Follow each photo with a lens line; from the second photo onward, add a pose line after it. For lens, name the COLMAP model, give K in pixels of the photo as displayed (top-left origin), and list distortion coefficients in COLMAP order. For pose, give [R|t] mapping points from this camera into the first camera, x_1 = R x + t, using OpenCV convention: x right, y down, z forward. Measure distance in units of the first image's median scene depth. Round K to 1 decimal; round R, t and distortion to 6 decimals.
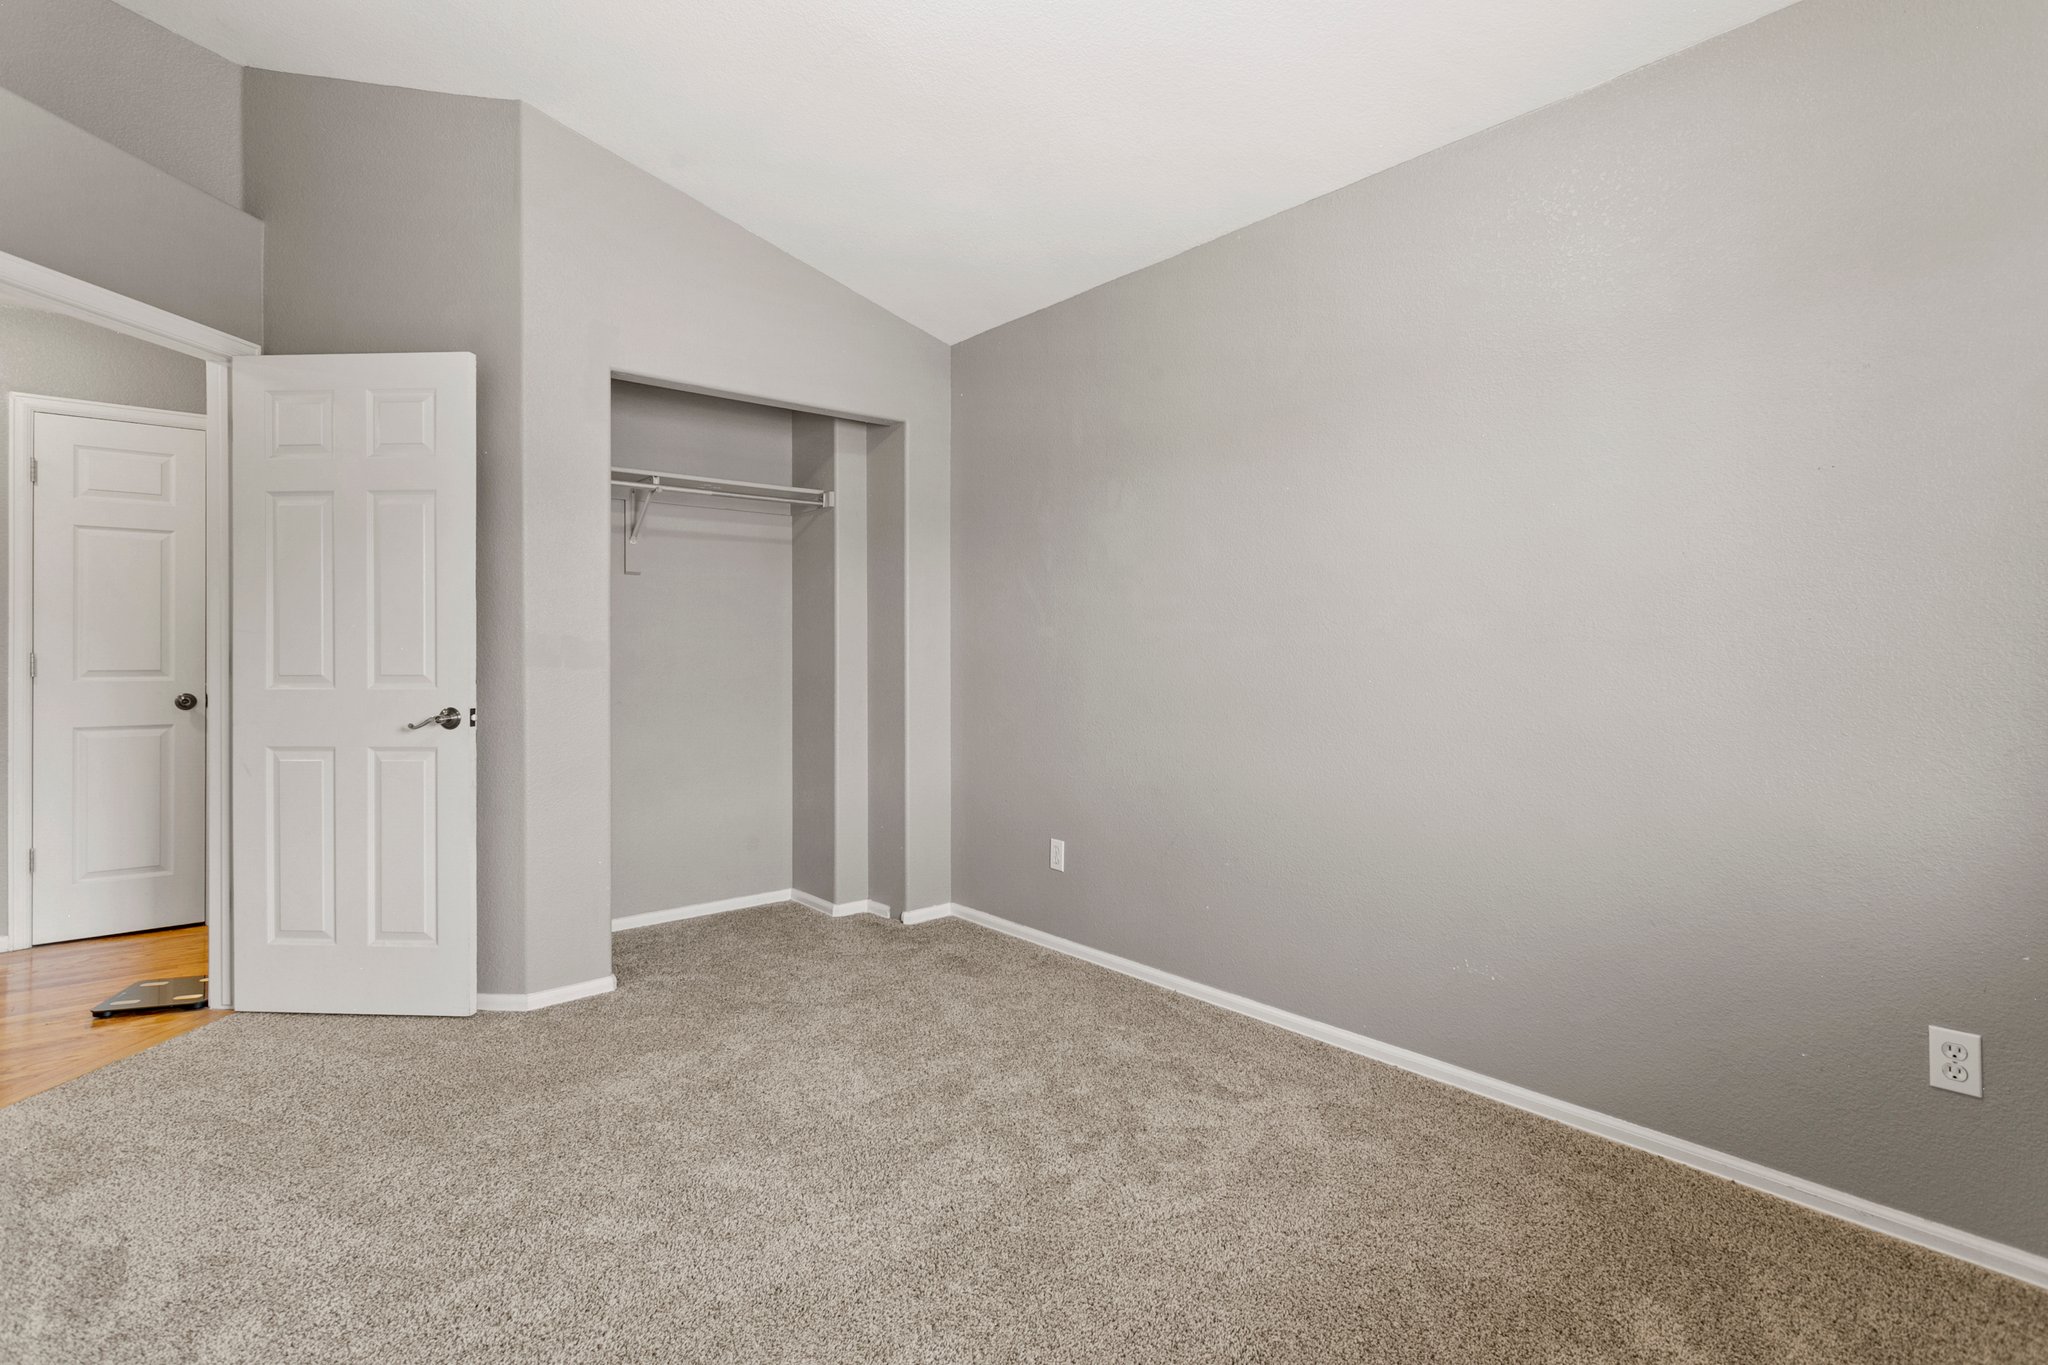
lens RADIAL K [[985.9, 0, 1014.2], [0, 985.9, 663.6], [0, 0, 1]] dist [0.000277, 0.000860]
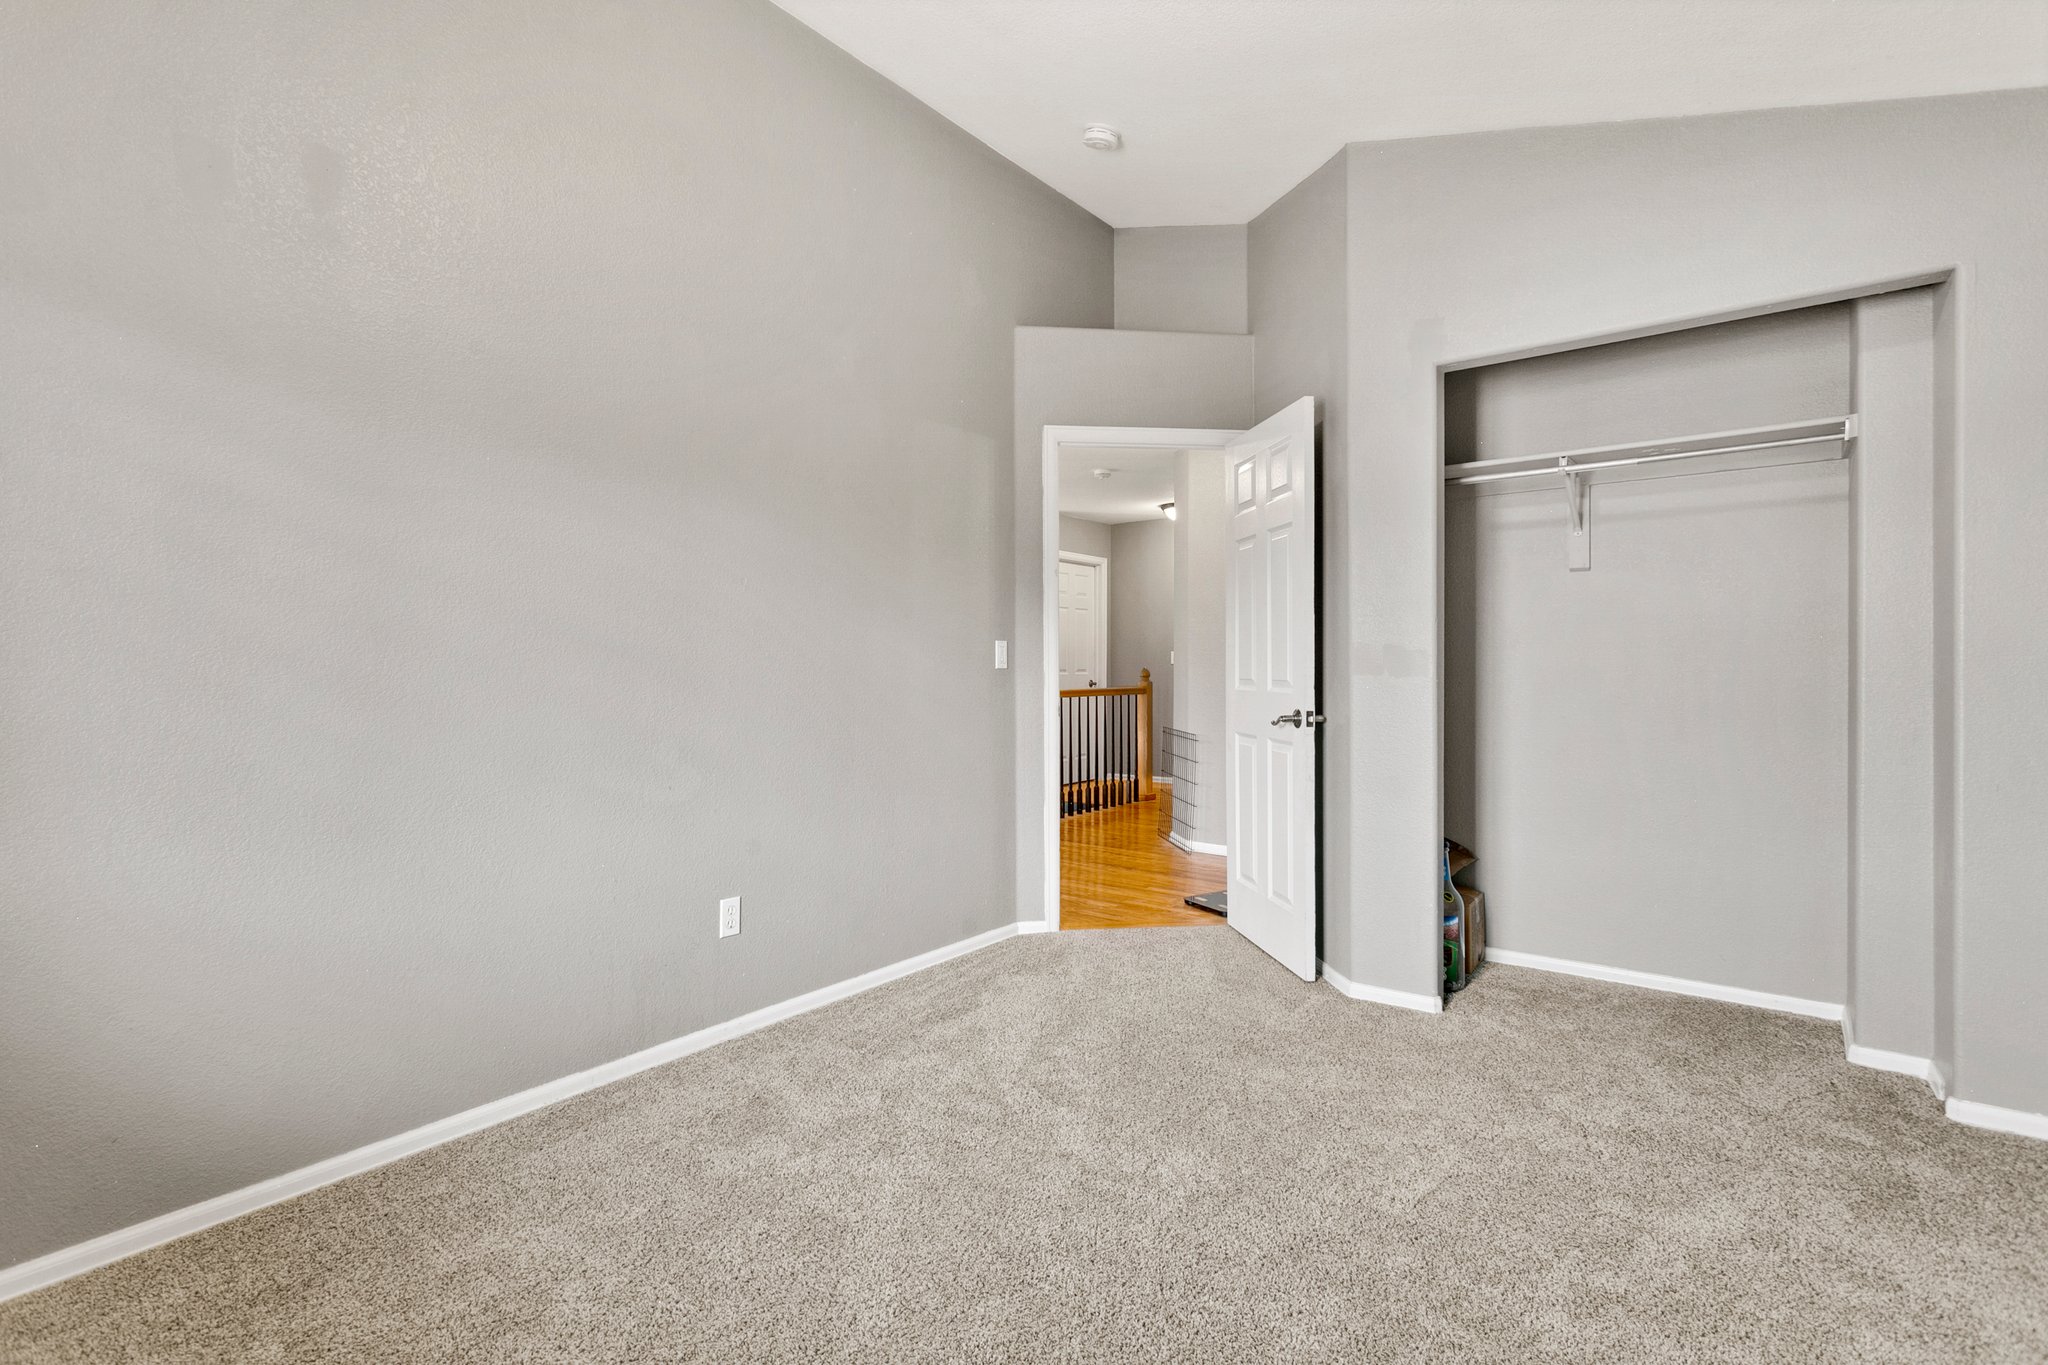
lens RADIAL K [[985.9, 0, 1014.2], [0, 985.9, 663.6], [0, 0, 1]] dist [0.000277, 0.000860]
pose [[0.176307, 0.000213, -0.984335, 0.490780], [-0.004226, 0.999991, -0.000541, -0.006773], [0.984326, 0.004255, 0.176306, 0.449479]]
